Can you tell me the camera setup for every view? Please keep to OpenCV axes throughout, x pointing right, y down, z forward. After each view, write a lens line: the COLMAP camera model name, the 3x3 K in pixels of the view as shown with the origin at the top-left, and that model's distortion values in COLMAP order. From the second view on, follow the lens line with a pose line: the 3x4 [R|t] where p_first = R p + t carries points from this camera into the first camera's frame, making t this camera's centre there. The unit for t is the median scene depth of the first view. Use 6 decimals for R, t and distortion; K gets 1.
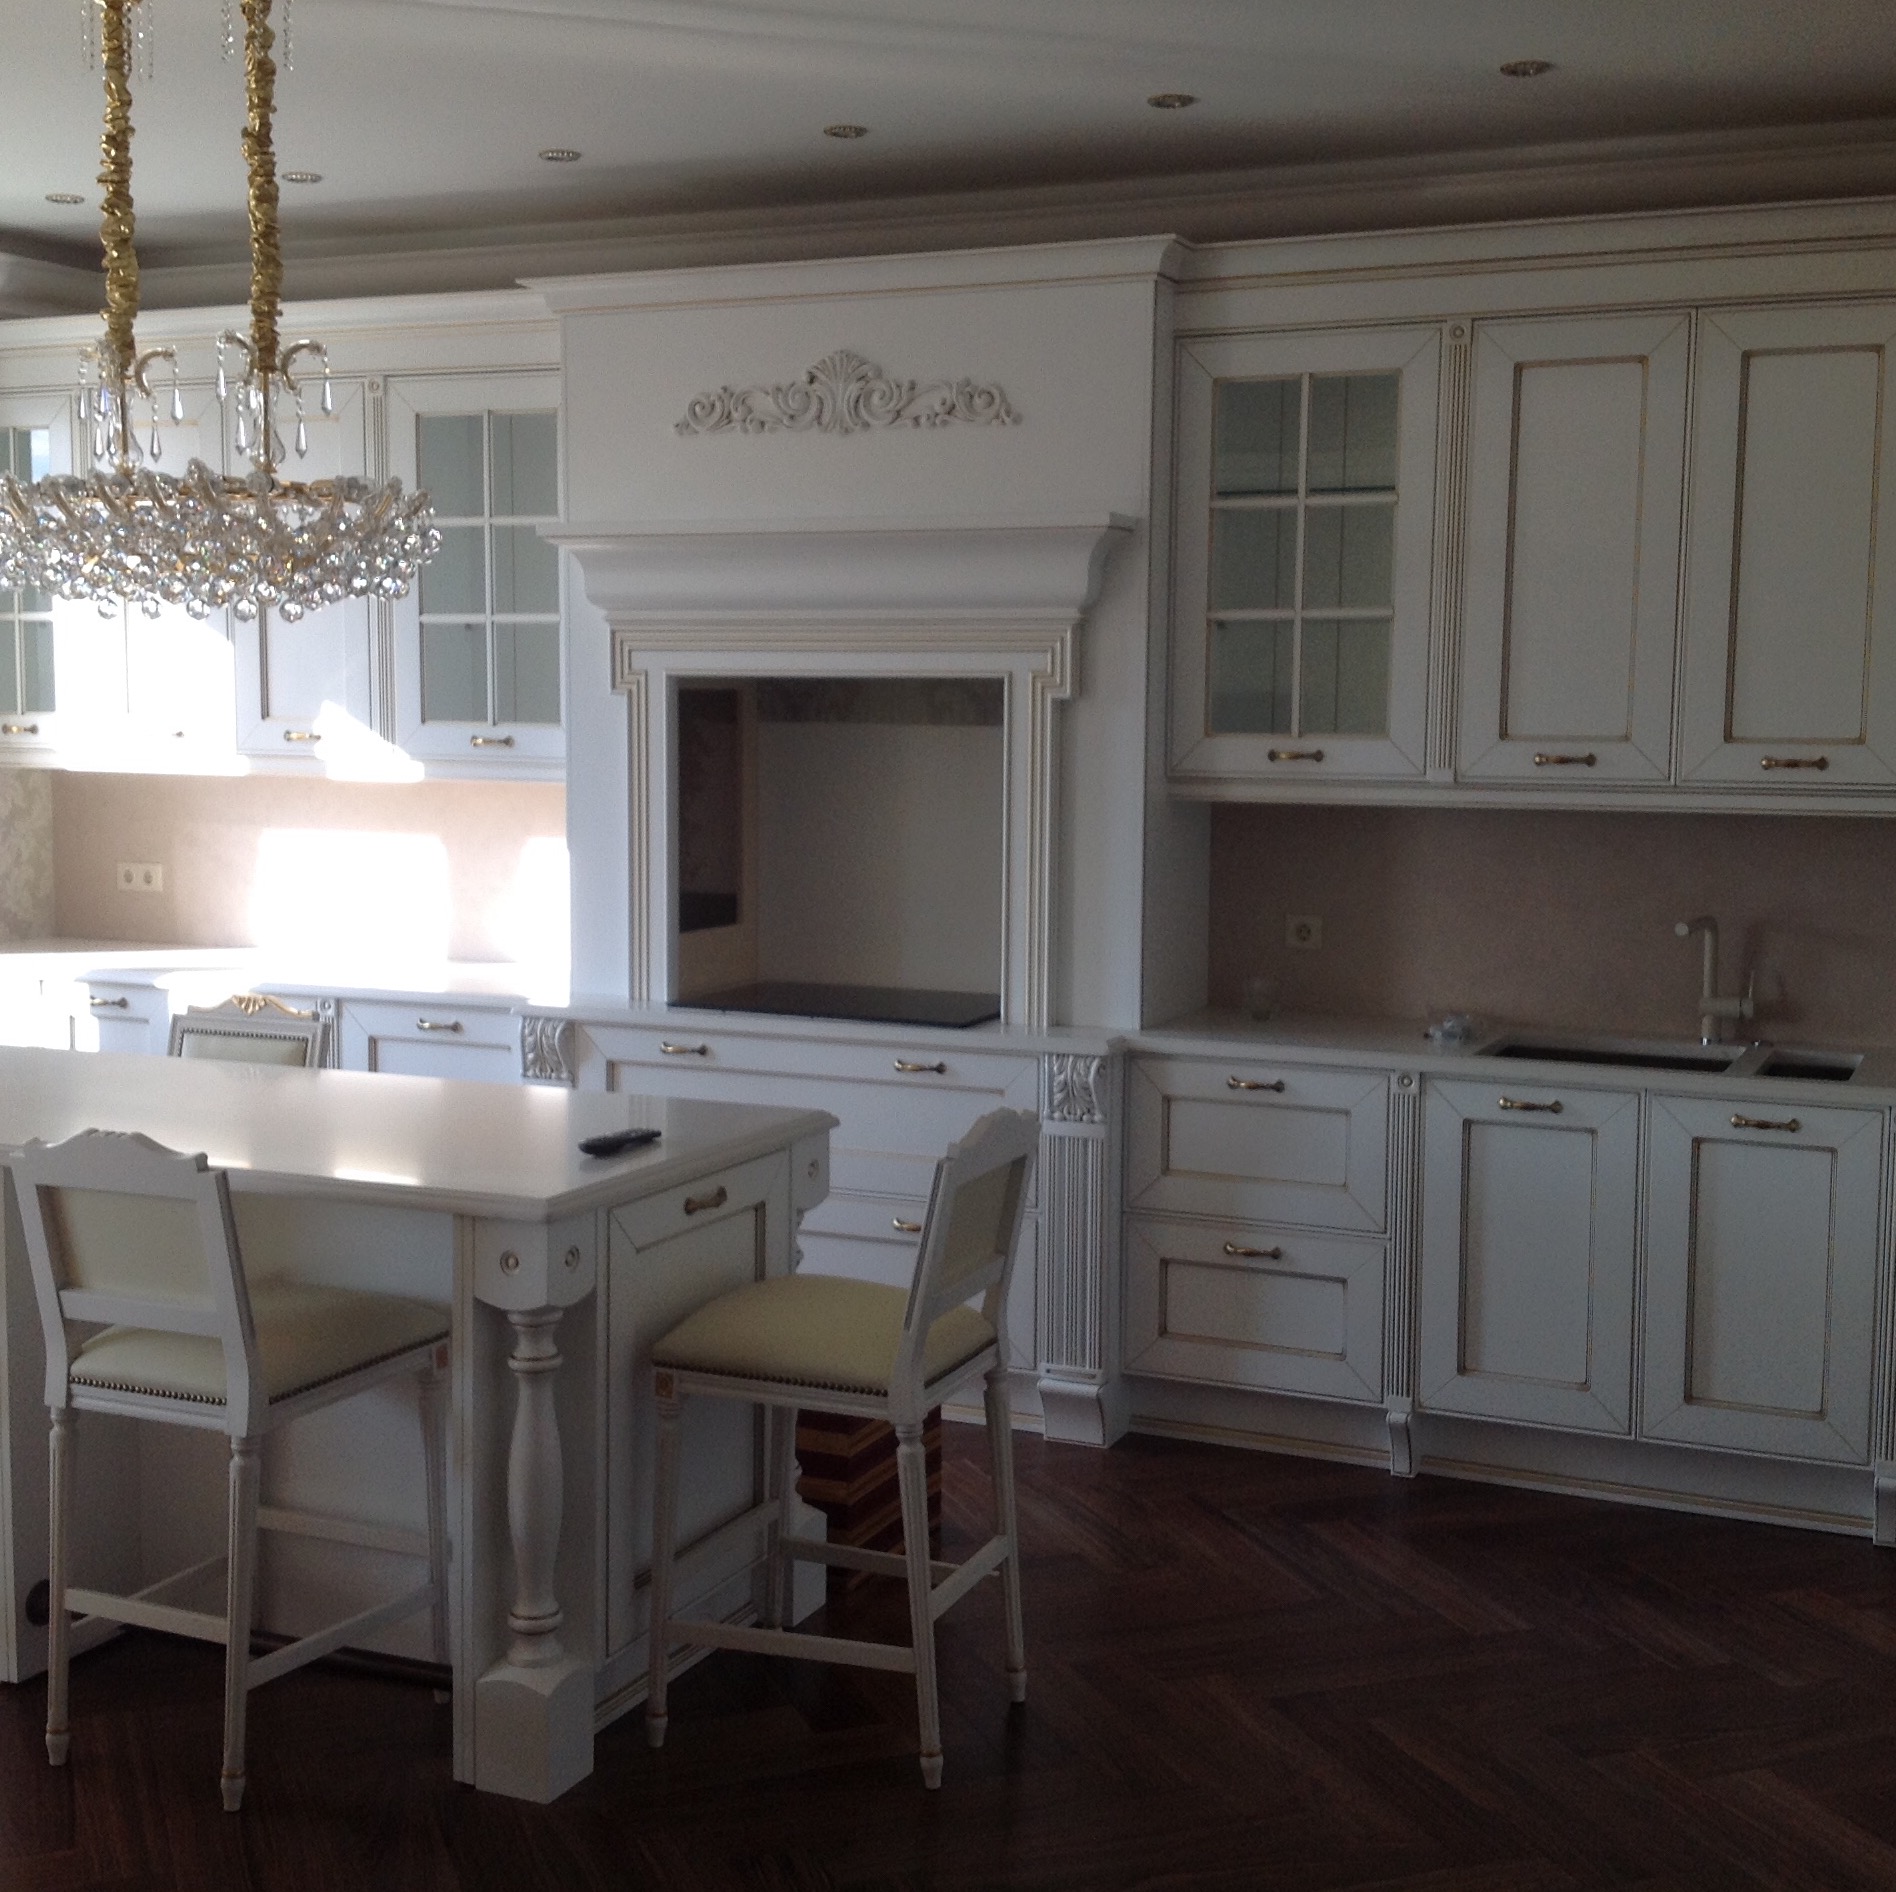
lens RADIAL K [[2479.1, 0, 951.3], [0, 2479.1, 931.9], [0, 0, 1]] dist [0.224173, -0.621317]
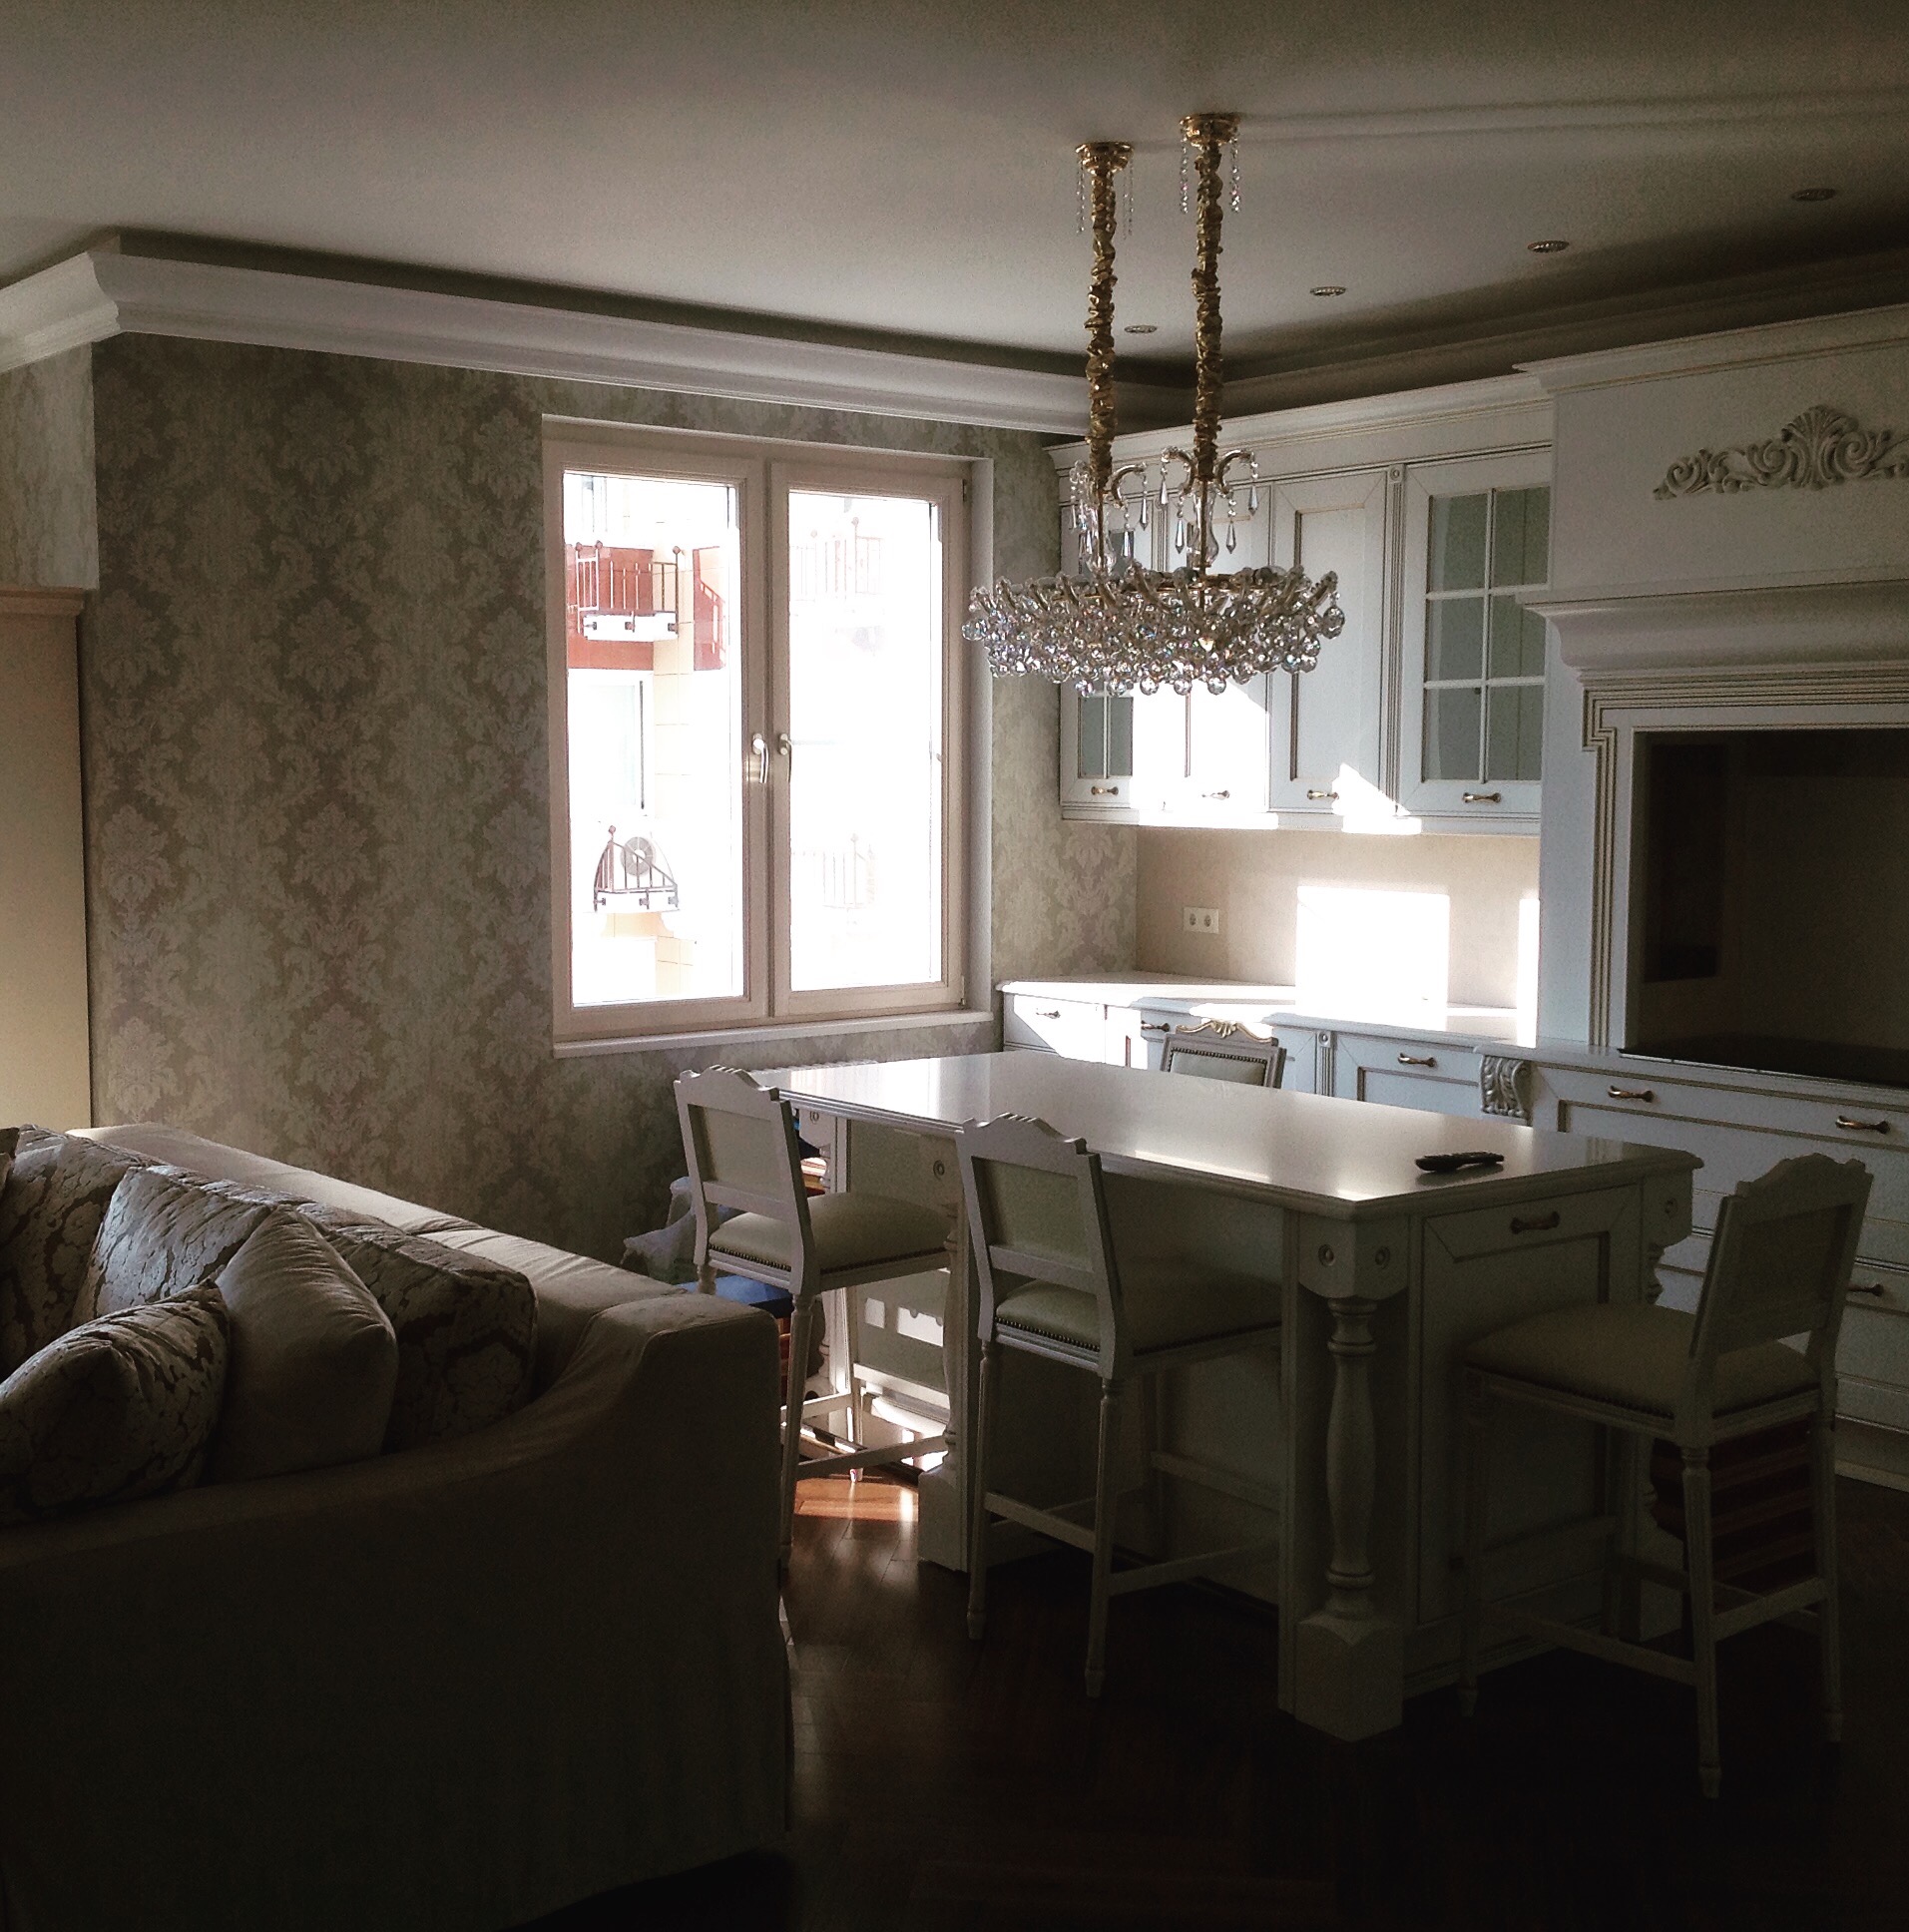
lens RADIAL K [[2457.1, 0, 954.5], [0, 2457.1, 966.0], [0, 0, 1]] dist [0.255218, -0.657463]
pose [[0.885320, 0.032155, -0.463870, 0.126885], [-0.036983, 0.999315, -0.001313, 0.006082], [0.463510, 0.018317, 0.885903, -0.049247]]
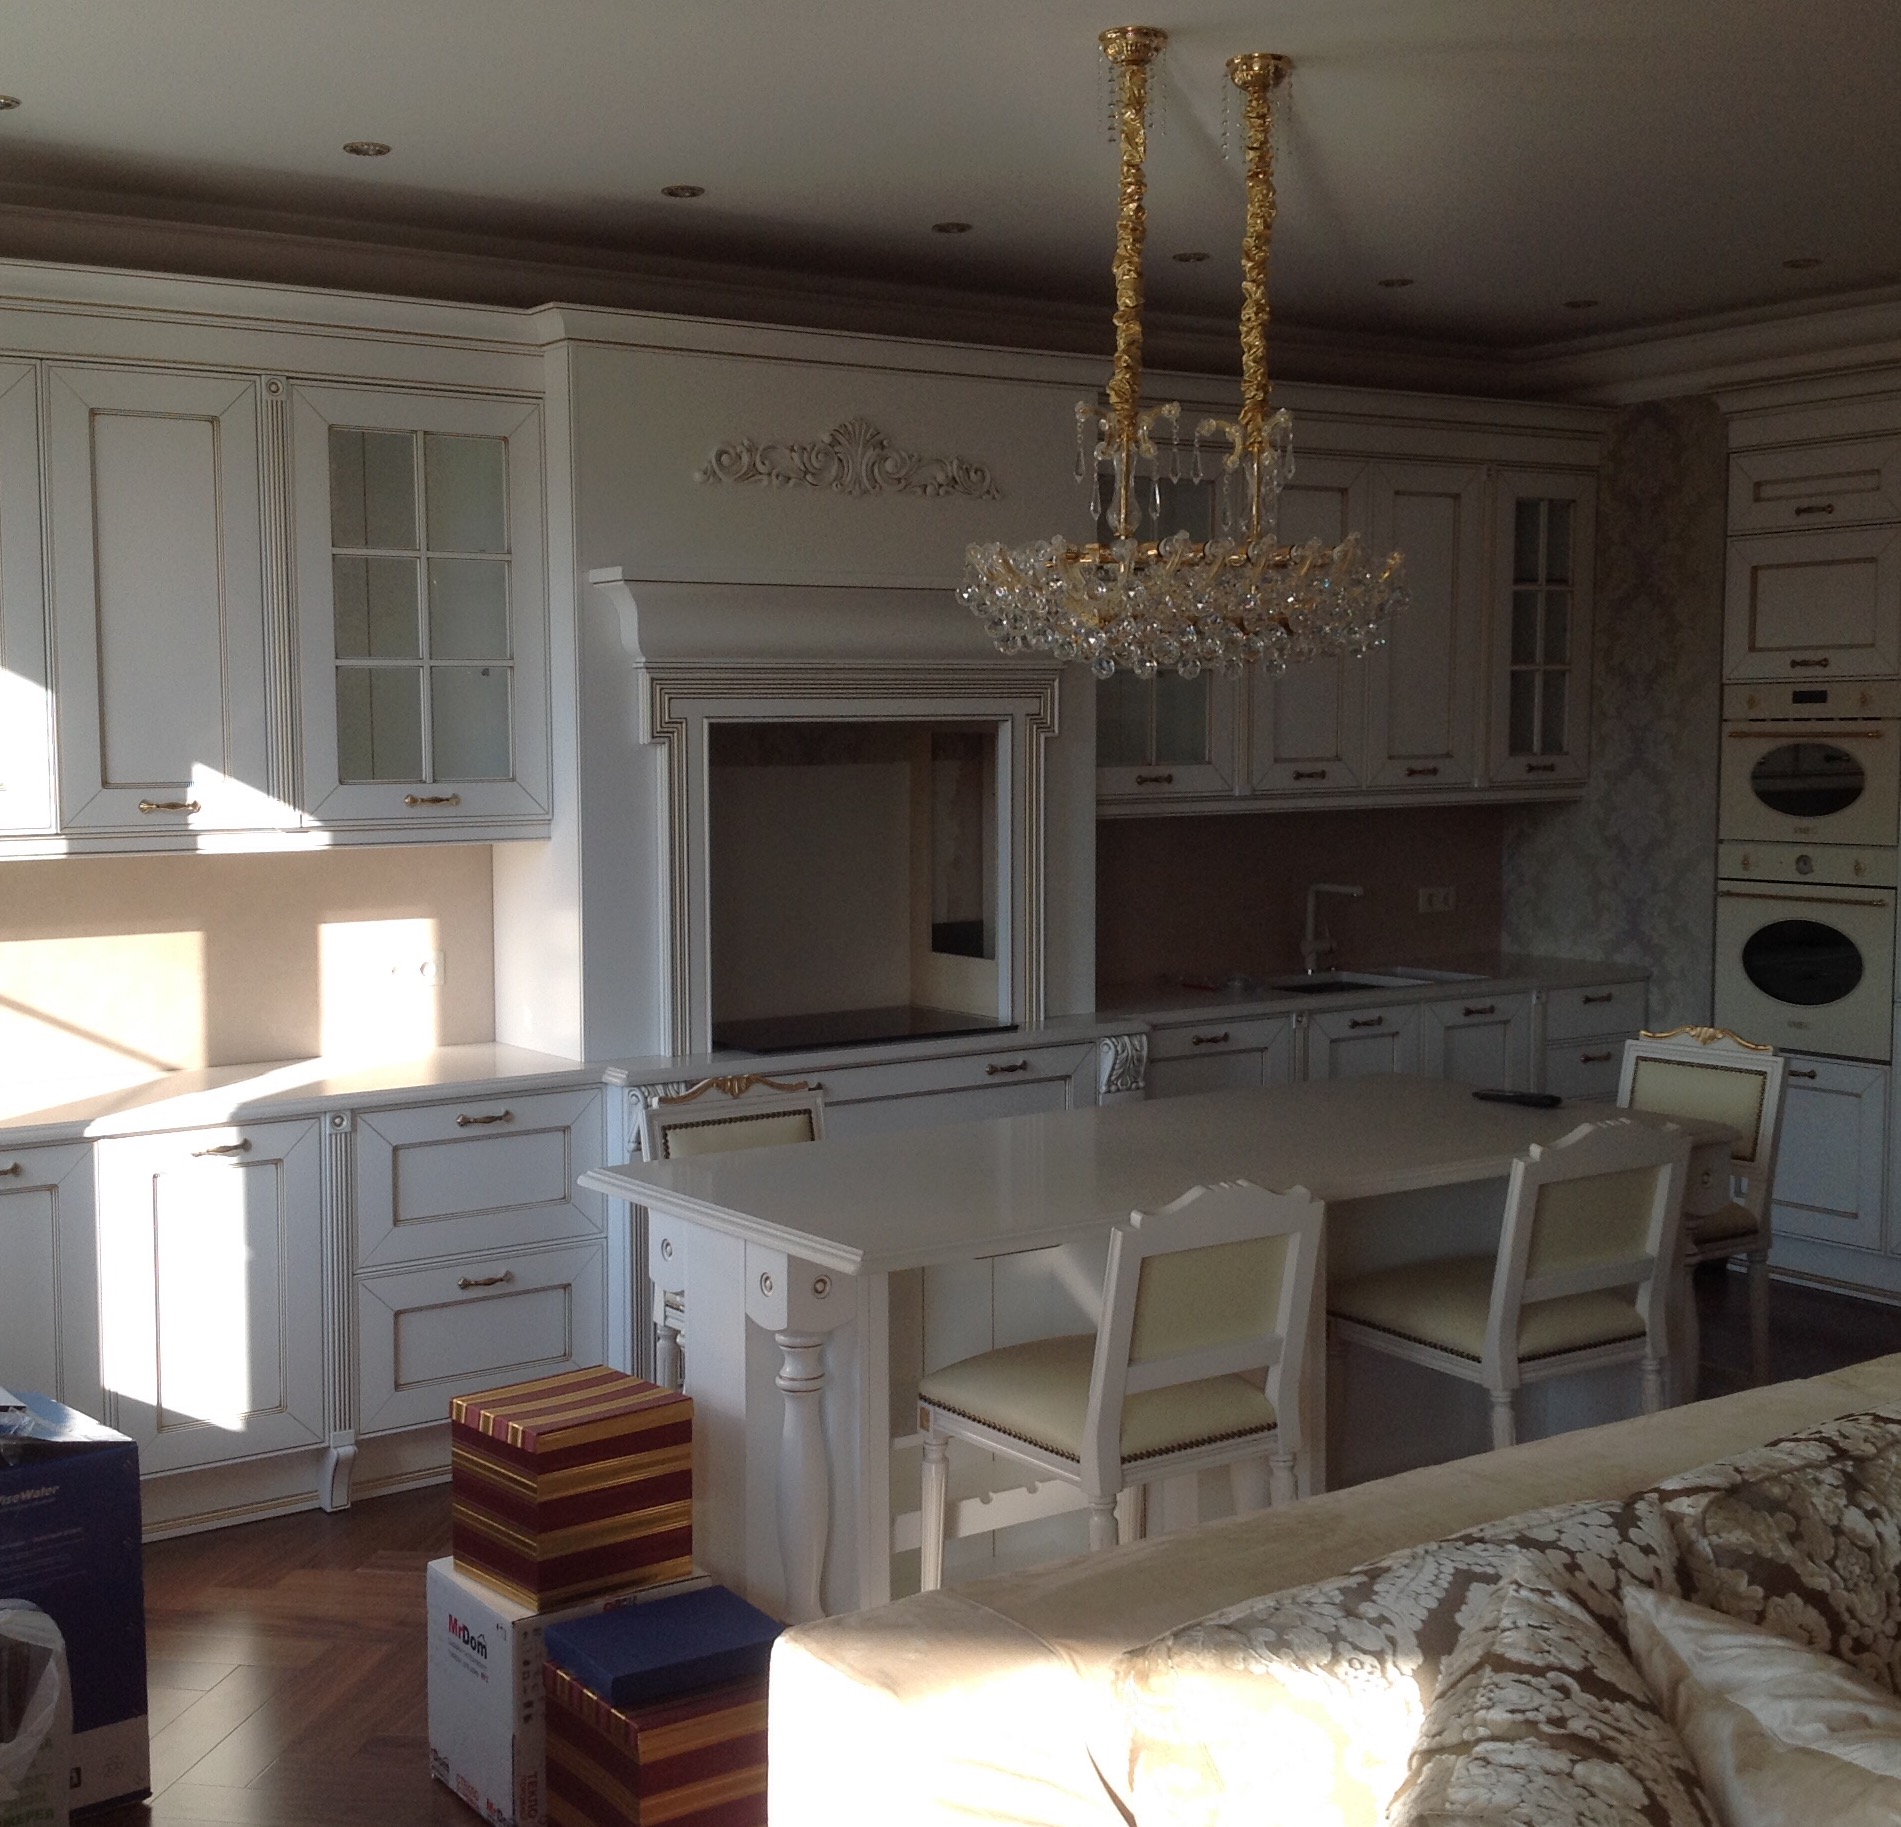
lens RADIAL K [[2472.6, 0, 950.5], [0, 2472.6, 913.5], [0, 0, 1]] dist [0.260791, -0.703530]
pose [[0.516056, -0.077931, 0.853002, -0.967607], [0.100242, 0.994504, 0.030213, -0.050723], [-0.850669, 0.069916, 0.521032, 0.433582]]
